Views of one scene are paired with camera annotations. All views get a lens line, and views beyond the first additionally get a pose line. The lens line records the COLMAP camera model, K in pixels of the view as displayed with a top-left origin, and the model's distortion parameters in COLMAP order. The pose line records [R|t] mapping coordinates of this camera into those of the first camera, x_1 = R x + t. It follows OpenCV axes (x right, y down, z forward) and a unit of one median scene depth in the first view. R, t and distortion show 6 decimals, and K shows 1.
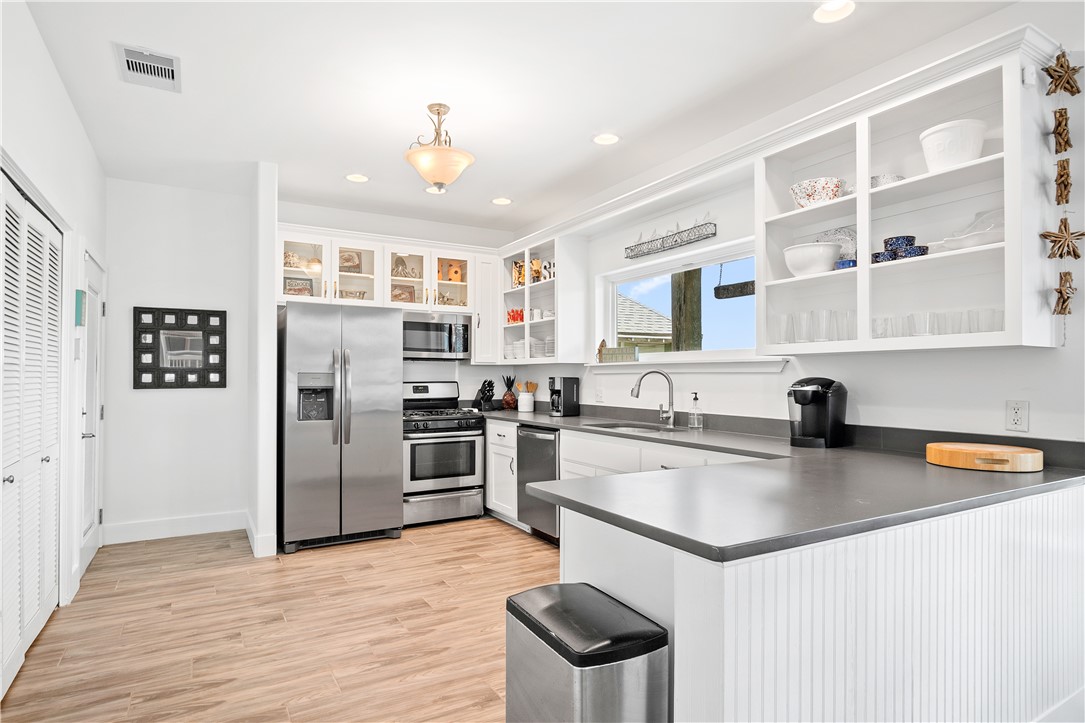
lens RADIAL K [[593.7, 0, 537.8], [0, 593.7, 367.7], [0, 0, 1]] dist [-0.005029, -0.003649]
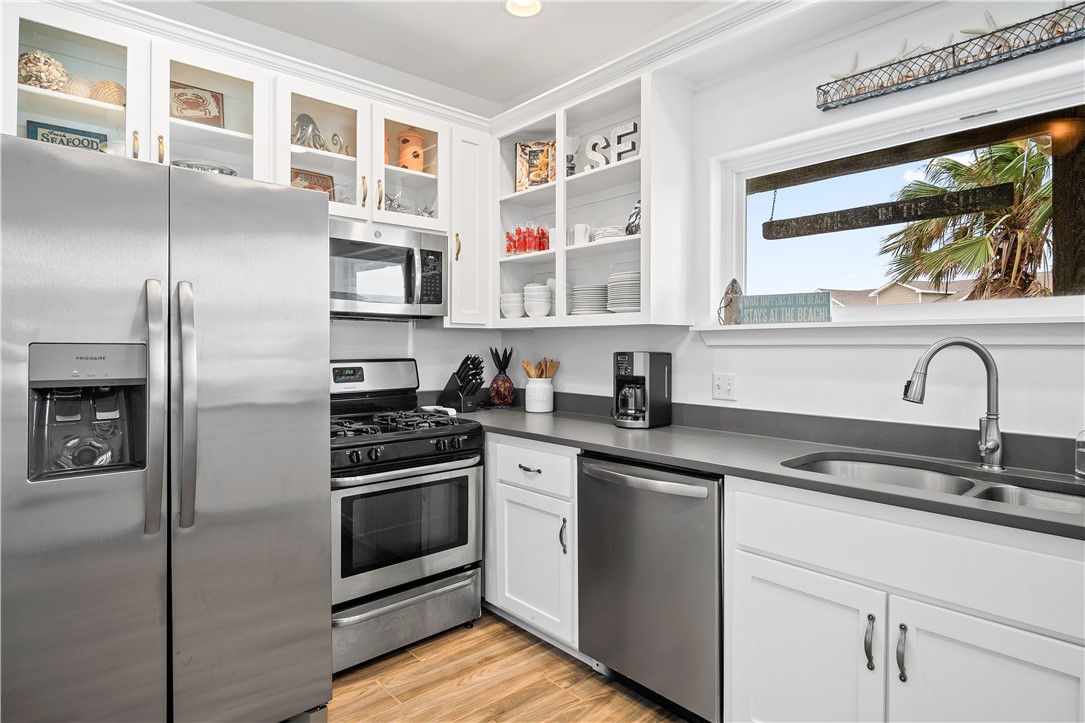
lens RADIAL K [[593.7, 0, 539.6], [0, 593.7, 345.8], [0, 0, 1]] dist [-0.005029, -0.003649]
pose [[0.979864, 0.000888, 0.199666, -0.157886], [-0.004266, 0.999855, 0.016488, 0.002230], [-0.199622, -0.017008, 0.979725, 0.528200]]
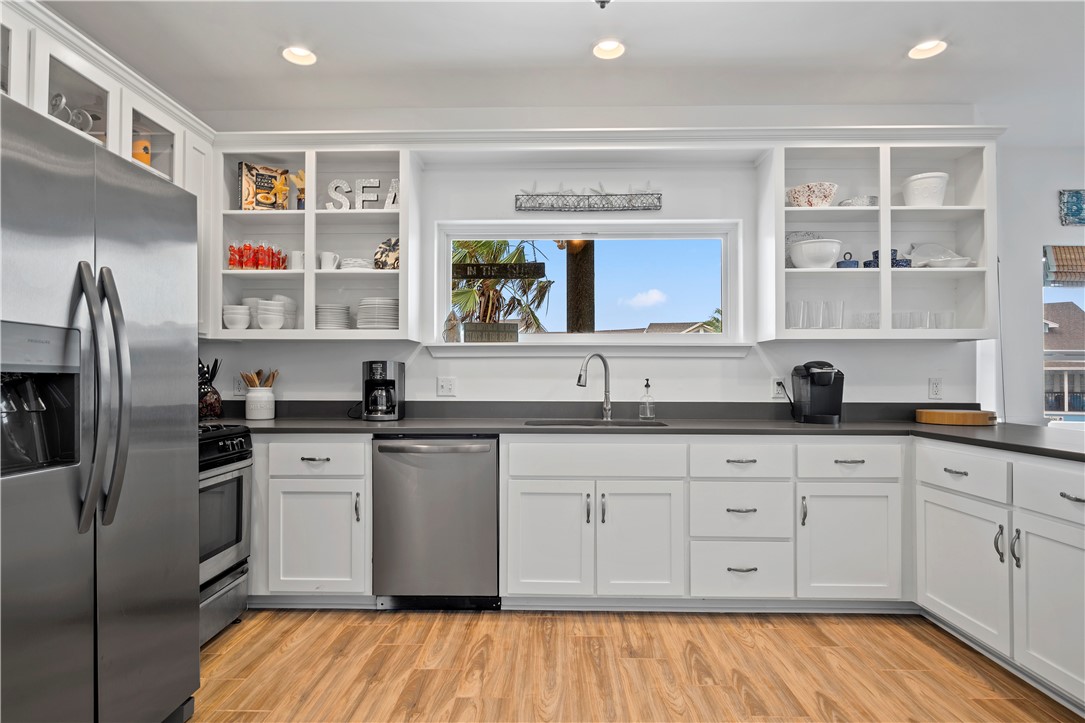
lens RADIAL K [[593.7, 0, 542.5], [0, 593.7, 364.8], [0, 0, 1]] dist [-0.005029, -0.003649]
pose [[0.516214, 0.018273, 0.856265, -0.457140], [-0.013737, 0.999820, -0.013054, 0.027223], [-0.856350, -0.005024, 0.516372, 0.528783]]
